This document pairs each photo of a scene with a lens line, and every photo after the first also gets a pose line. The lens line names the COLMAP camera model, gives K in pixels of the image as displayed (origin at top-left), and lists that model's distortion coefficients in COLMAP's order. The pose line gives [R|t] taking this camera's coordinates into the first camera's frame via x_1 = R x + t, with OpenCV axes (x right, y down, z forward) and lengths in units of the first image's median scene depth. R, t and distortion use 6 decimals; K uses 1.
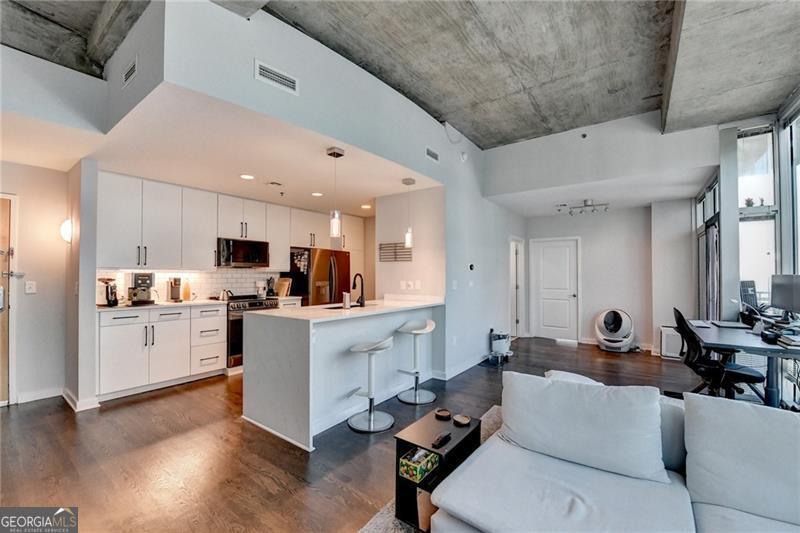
lens RADIAL K [[325.6, 0, 394.6], [0, 325.6, 272.3], [0, 0, 1]] dist [-0.018531, -0.001434]
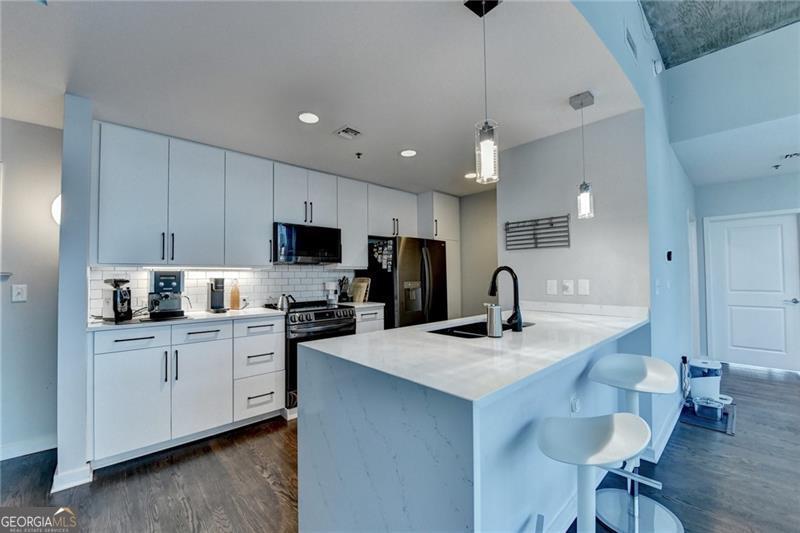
lens RADIAL K [[325.6, 0, 394.1], [0, 325.6, 267.3], [0, 0, 1]] dist [-0.018531, -0.001434]
pose [[0.980653, -0.015193, -0.195164, -0.155918], [0.011808, 0.999759, -0.018494, 0.010809], [0.195398, 0.015832, 0.980596, 0.373552]]
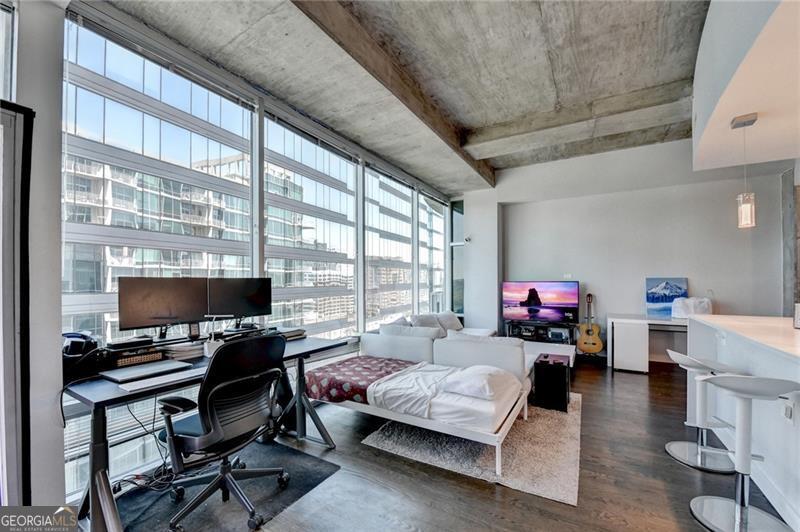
lens RADIAL K [[325.9, 0, 398.4], [0, 325.9, 283.6], [0, 0, 1]] dist [-0.015211, -0.002455]
pose [[-0.995086, 0.006881, -0.098779, 0.526679], [0.006811, 0.999976, 0.001052, 0.014723], [0.098784, 0.000374, -0.995109, 1.207779]]
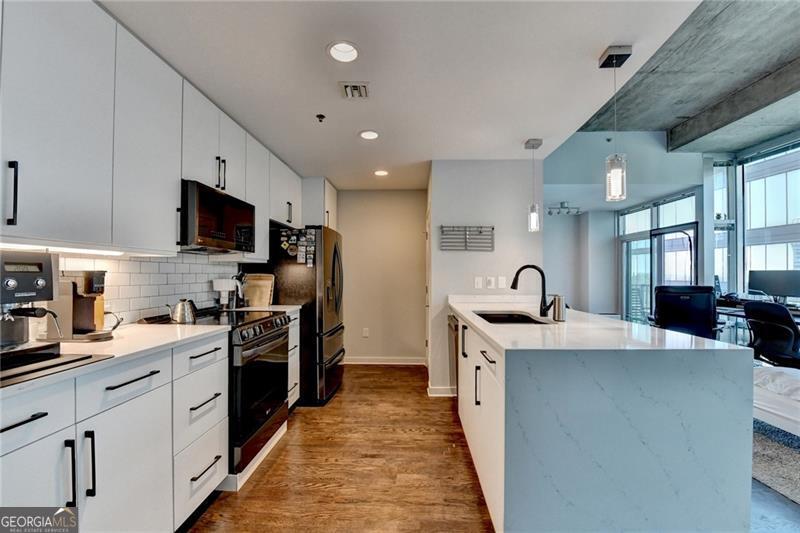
lens RADIAL K [[325.6, 0, 400.7], [0, 325.6, 273.1], [0, 0, 1]] dist [-0.018531, -0.001434]
pose [[0.828063, 0.002628, 0.560629, -0.586352], [-0.006215, 0.999971, 0.004493, 0.015474], [-0.560600, -0.007205, 0.828055, 0.517554]]
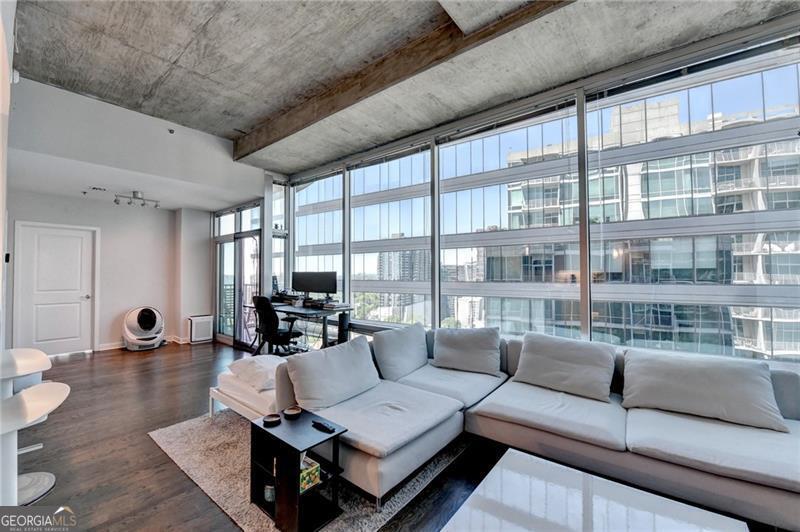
lens RADIAL K [[325.9, 0, 388.2], [0, 325.9, 268.1], [0, 0, 1]] dist [-0.015211, -0.002455]
pose [[0.052670, 0.020913, 0.998393, -0.366381], [-0.007939, 0.999758, -0.020523, 0.012527], [-0.998580, -0.006845, 0.052823, 0.292711]]
